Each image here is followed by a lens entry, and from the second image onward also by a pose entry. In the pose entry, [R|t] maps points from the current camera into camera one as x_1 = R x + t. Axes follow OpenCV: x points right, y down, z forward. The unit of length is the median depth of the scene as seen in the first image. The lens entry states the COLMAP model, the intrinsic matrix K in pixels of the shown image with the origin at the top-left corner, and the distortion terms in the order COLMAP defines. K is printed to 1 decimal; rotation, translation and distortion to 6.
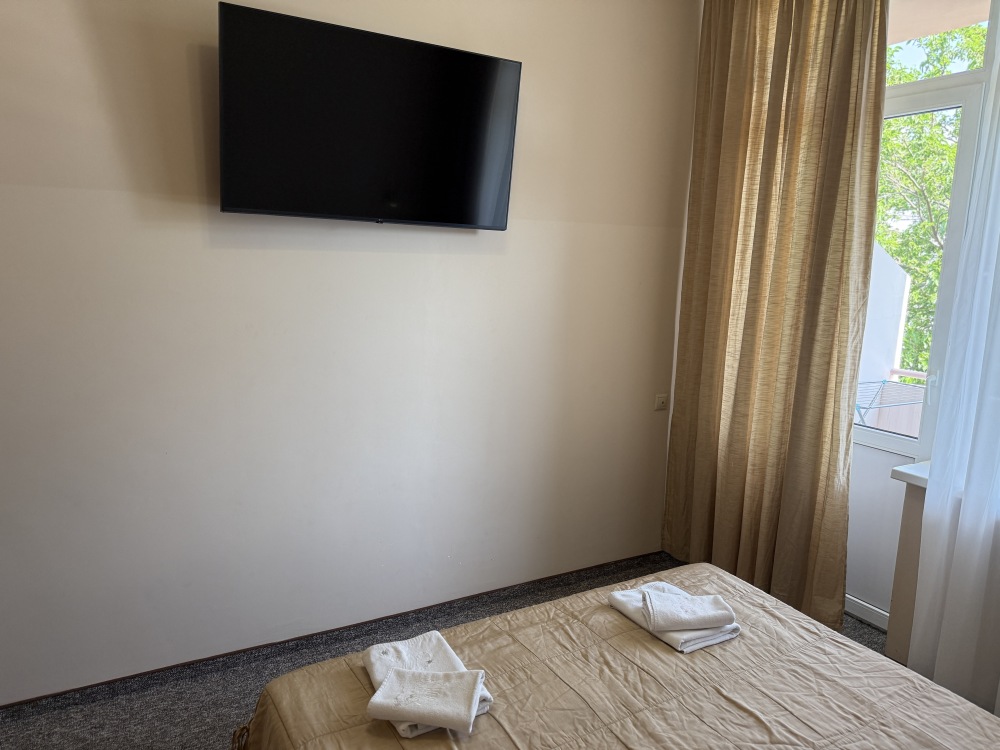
lens RADIAL K [[705.3, 0, 500.0], [0, 705.3, 375.0], [0, 0, 1]] dist [0.074039, -0.108137]
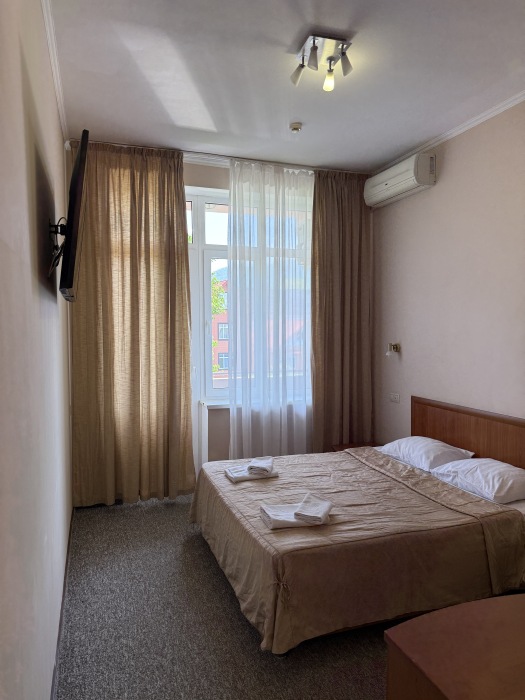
lens RADIAL K [[493.7, 0, 262.5], [0, 493.7, 350.0], [0, 0, 1]] dist [0.074039, -0.108137]
pose [[0.142575, -0.045626, 0.988732, -1.168574], [0.167488, 0.985643, 0.021331, -0.065476], [-0.975510, 0.162560, 0.148170, 0.613572]]
